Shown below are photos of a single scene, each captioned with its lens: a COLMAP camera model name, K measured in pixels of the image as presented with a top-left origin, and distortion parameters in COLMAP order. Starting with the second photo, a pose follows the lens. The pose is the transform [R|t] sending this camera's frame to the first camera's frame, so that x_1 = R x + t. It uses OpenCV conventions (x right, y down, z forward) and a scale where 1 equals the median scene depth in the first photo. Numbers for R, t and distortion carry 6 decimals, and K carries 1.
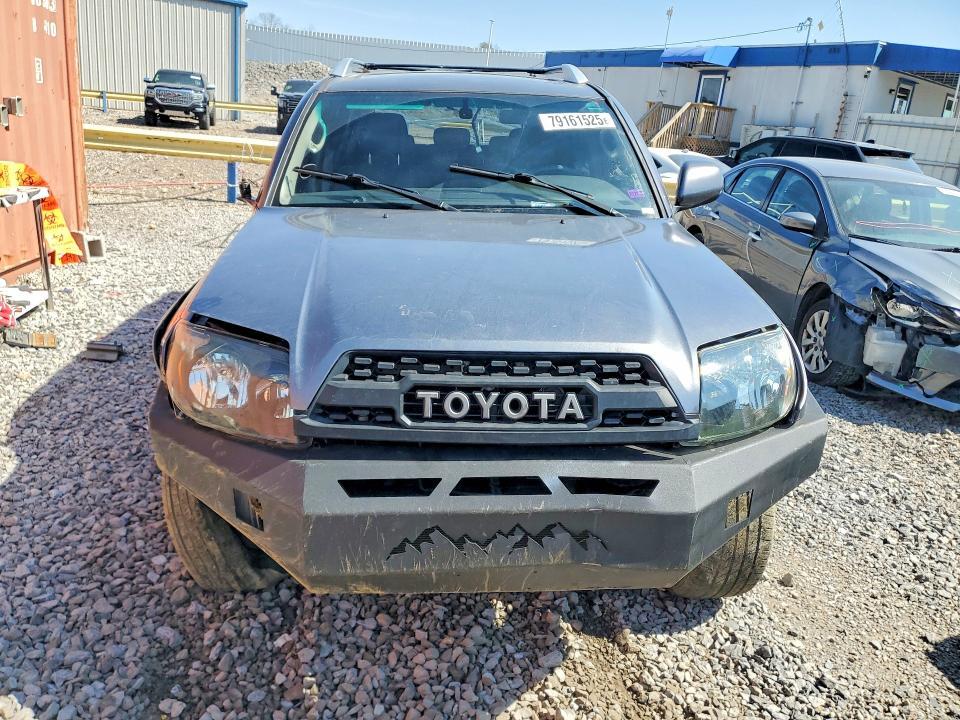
lens RADIAL K [[758.1, 0, 481.6], [0, 758.1, 358.8], [0, 0, 1]] dist [0.040033, -0.011817]
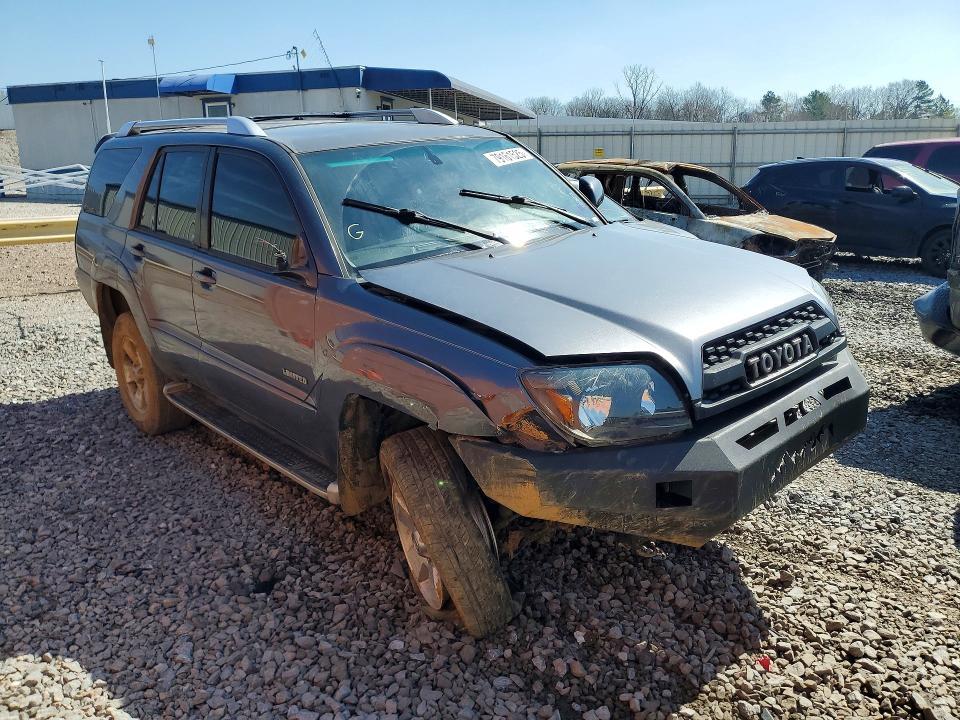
lens RADIAL K [[758.1, 0, 484.1], [0, 758.1, 353.8], [0, 0, 1]] dist [0.040033, -0.011817]
pose [[0.778067, -0.256974, 0.573216, -0.651334], [0.275195, 0.959715, 0.056701, -0.092297], [-0.564694, 0.113629, 0.817440, 0.088527]]
